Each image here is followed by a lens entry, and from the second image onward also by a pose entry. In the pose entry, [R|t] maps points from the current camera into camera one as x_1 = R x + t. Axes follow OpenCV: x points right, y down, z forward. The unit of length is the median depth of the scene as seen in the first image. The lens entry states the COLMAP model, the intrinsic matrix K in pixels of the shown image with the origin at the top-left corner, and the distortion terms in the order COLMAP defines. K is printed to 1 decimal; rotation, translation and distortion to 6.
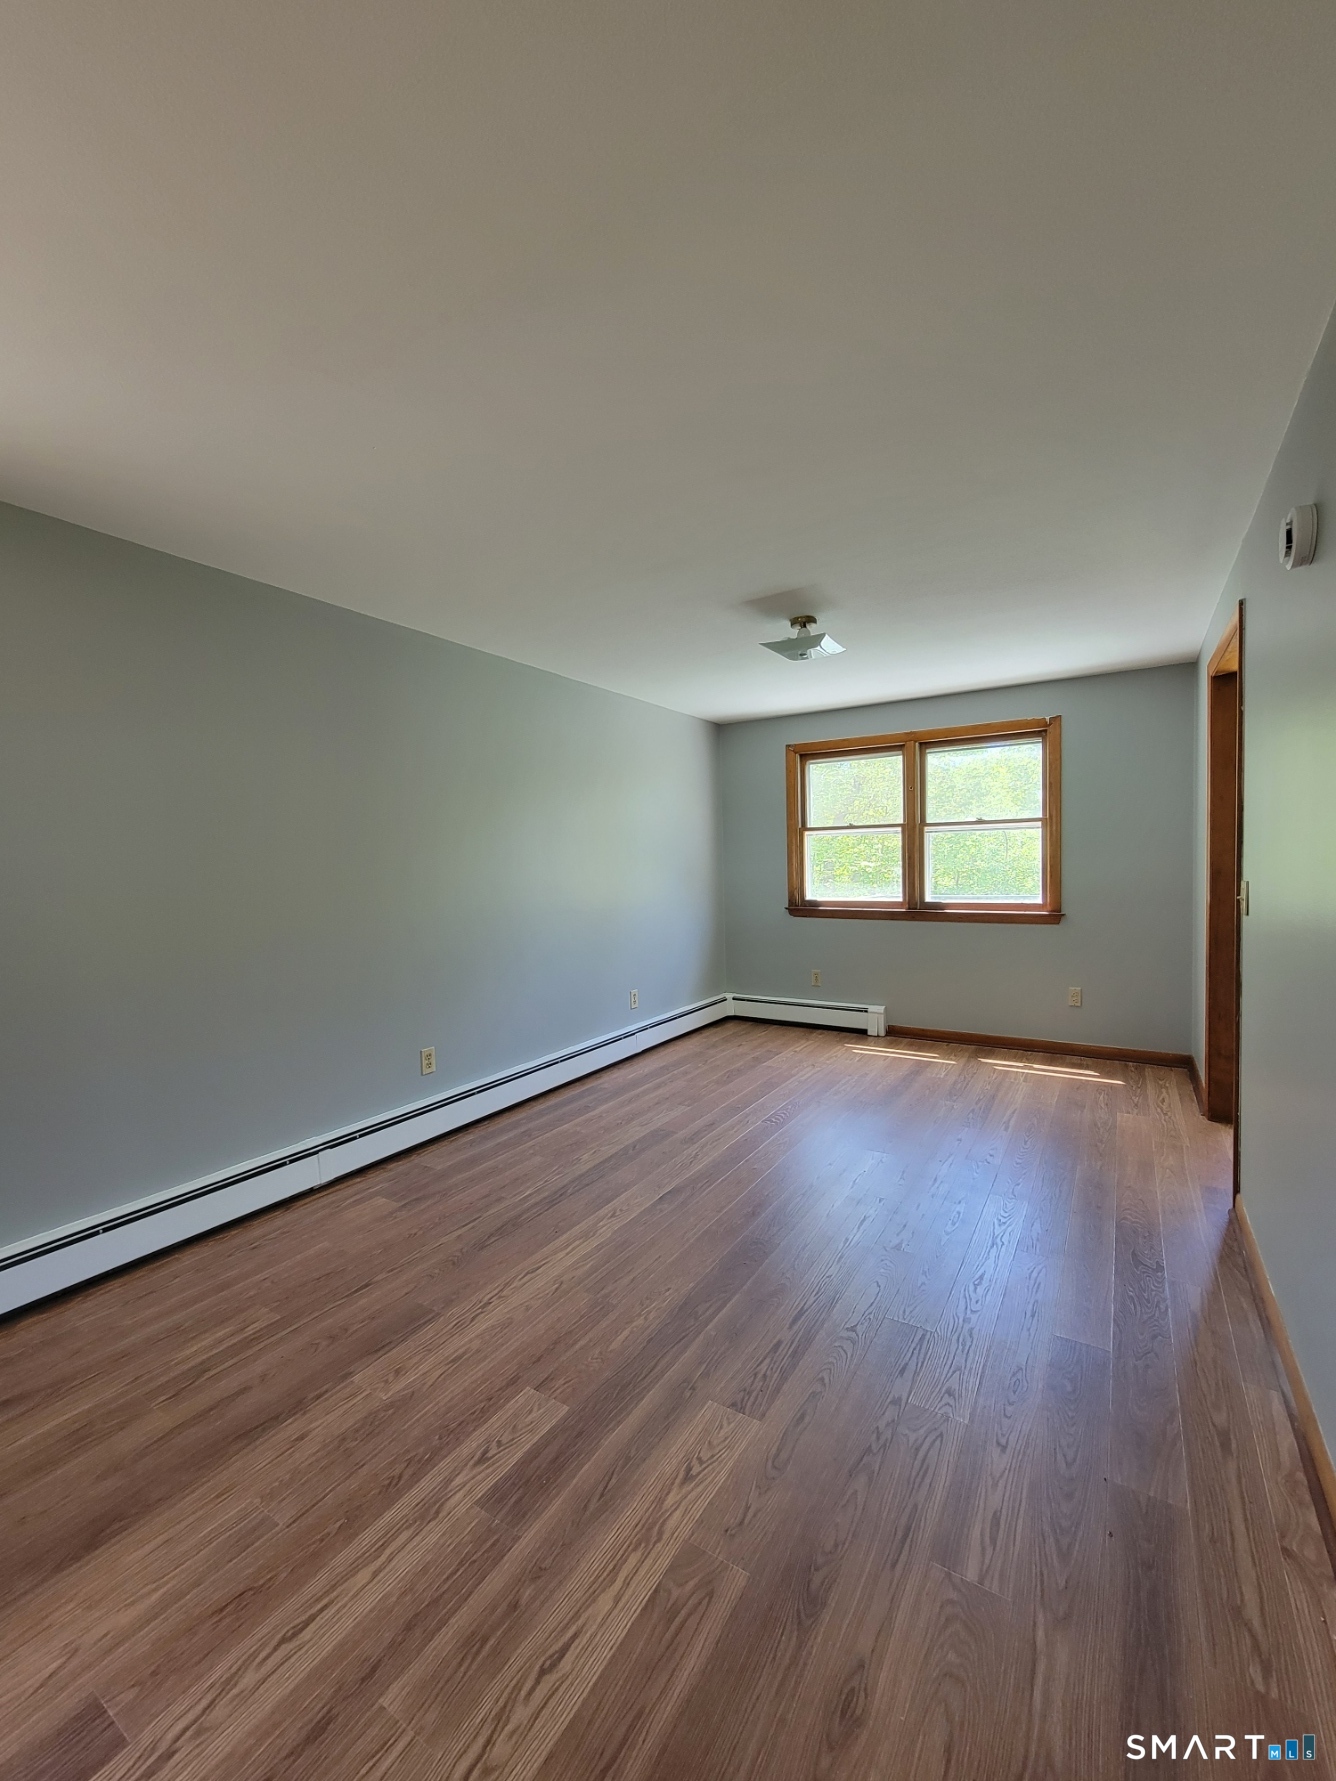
lens RADIAL K [[729.3, 0, 668.0], [0, 729.3, 890.5], [0, 0, 1]] dist [0.000916, 0.000001]
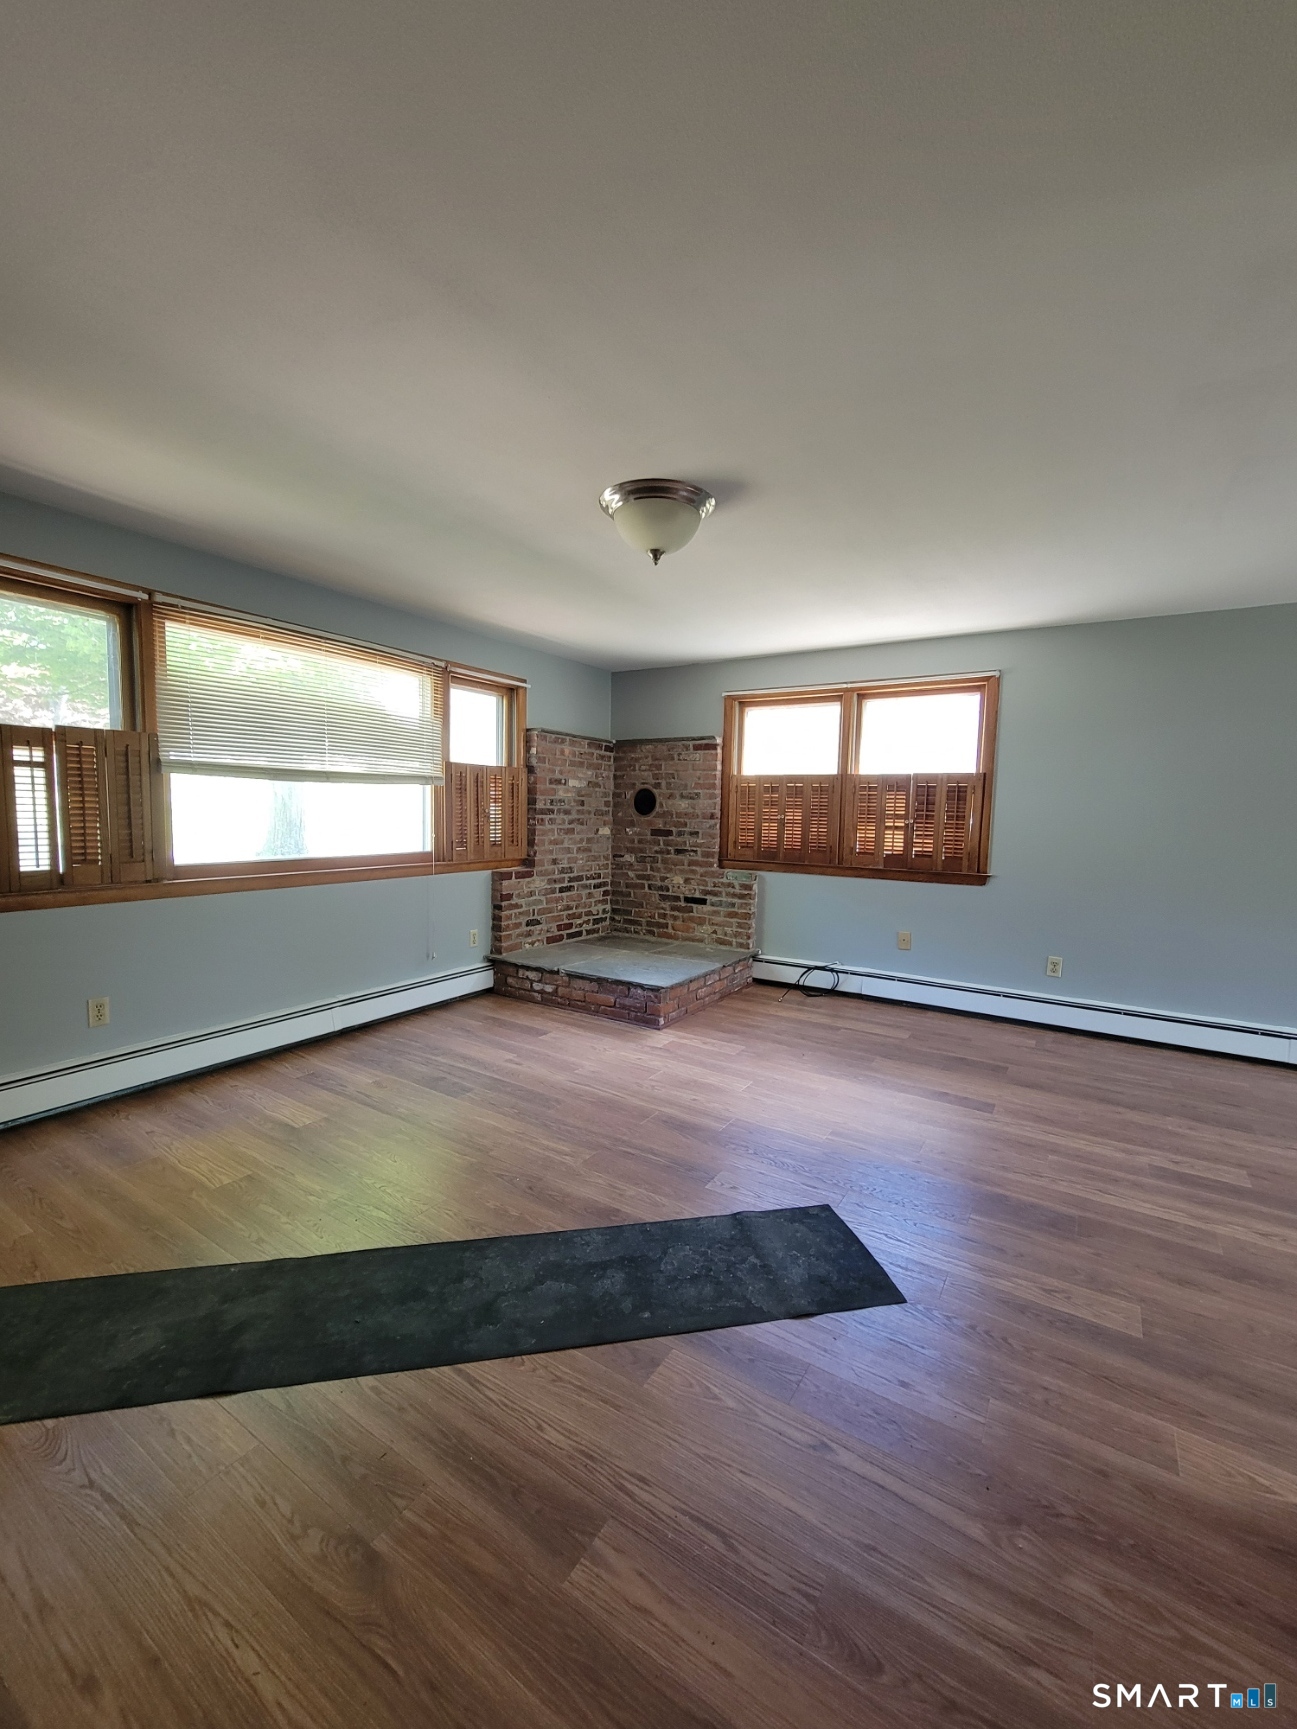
lens RADIAL K [[702.0, 0, 648.5], [0, 702.0, 864.5], [0, 0, 1]] dist [-0.004885, 0.000098]
pose [[-0.001265, 0.110083, -0.993922, 0.719979], [-0.061228, 0.992049, 0.109954, -0.016407], [0.998123, 0.060995, 0.005486, -0.165712]]
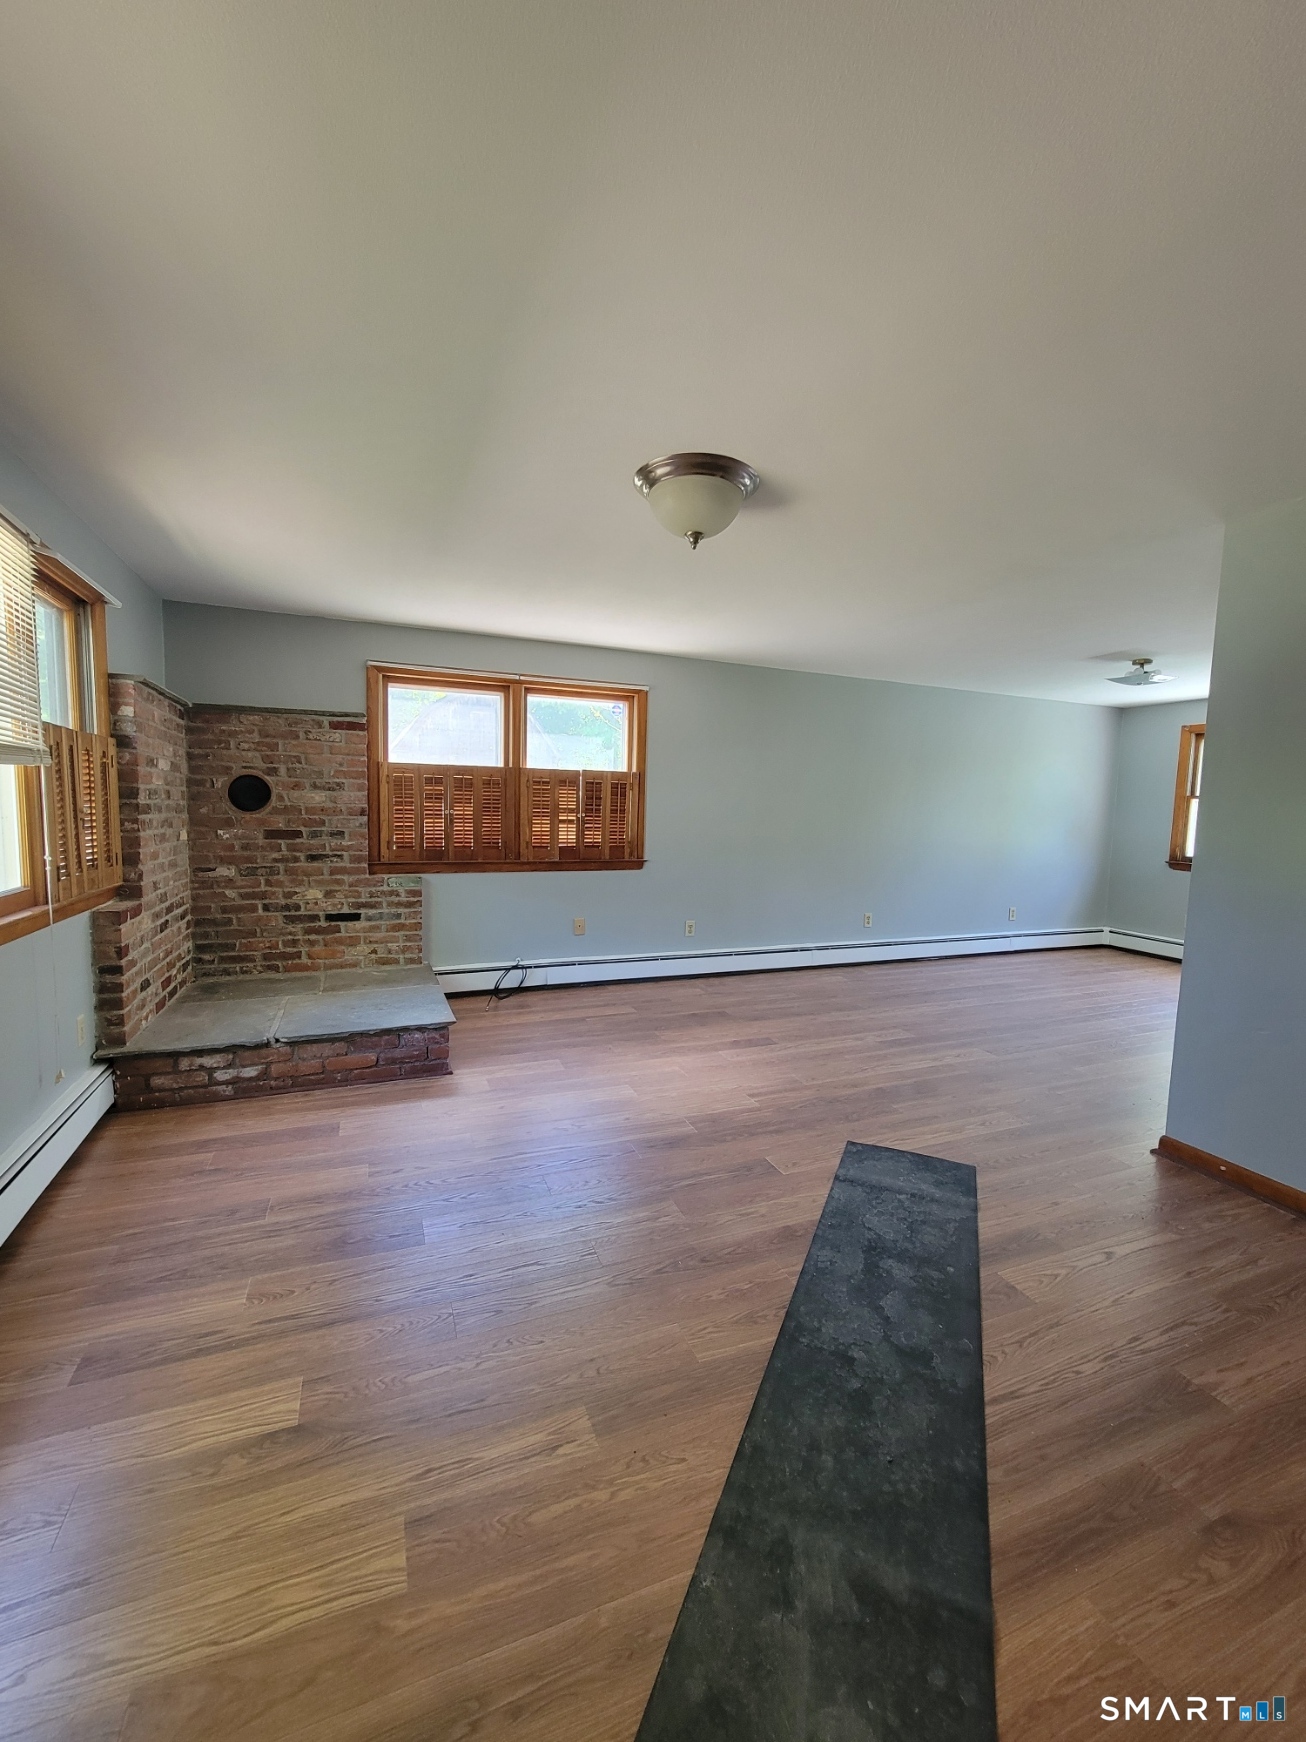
lens RADIAL K [[710.6, 0, 653.0], [0, 710.6, 871.0], [0, 0, 1]] dist [-0.003616, -0.000099]
pose [[0.813247, 0.098717, -0.573485, 0.276914], [-0.068680, 0.994901, 0.073863, 0.020466], [0.577852, -0.020682, 0.815880, -0.872413]]
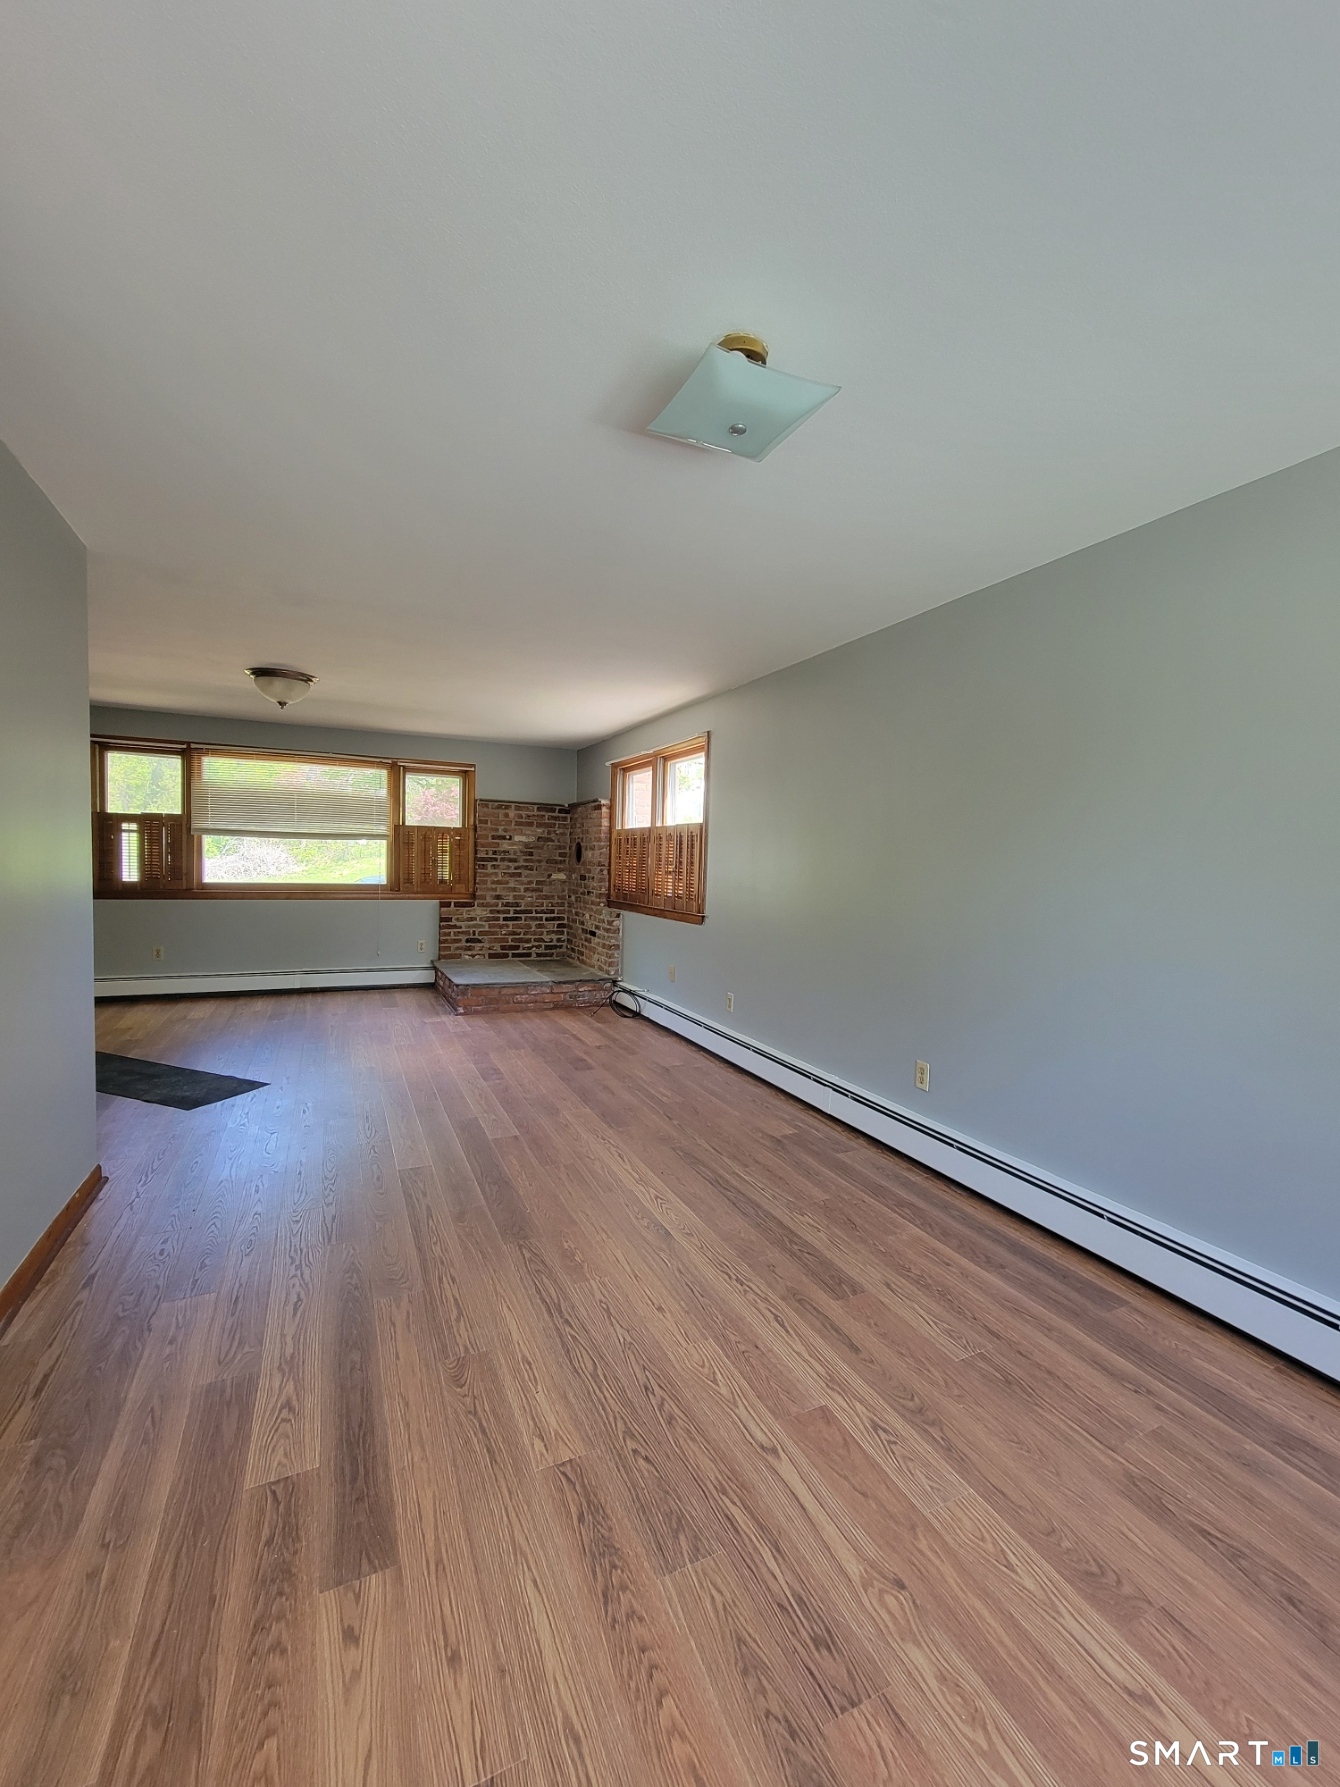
lens RADIAL K [[722.6, 0, 670.0], [0, 722.6, 893.5], [0, 0, 1]] dist [0.001002, 0.000124]
pose [[-0.534444, 0.054269, -0.843460, 0.702541], [-0.044885, 0.994706, 0.092442, -0.078009], [0.844011, 0.087264, -0.529179, 1.395101]]
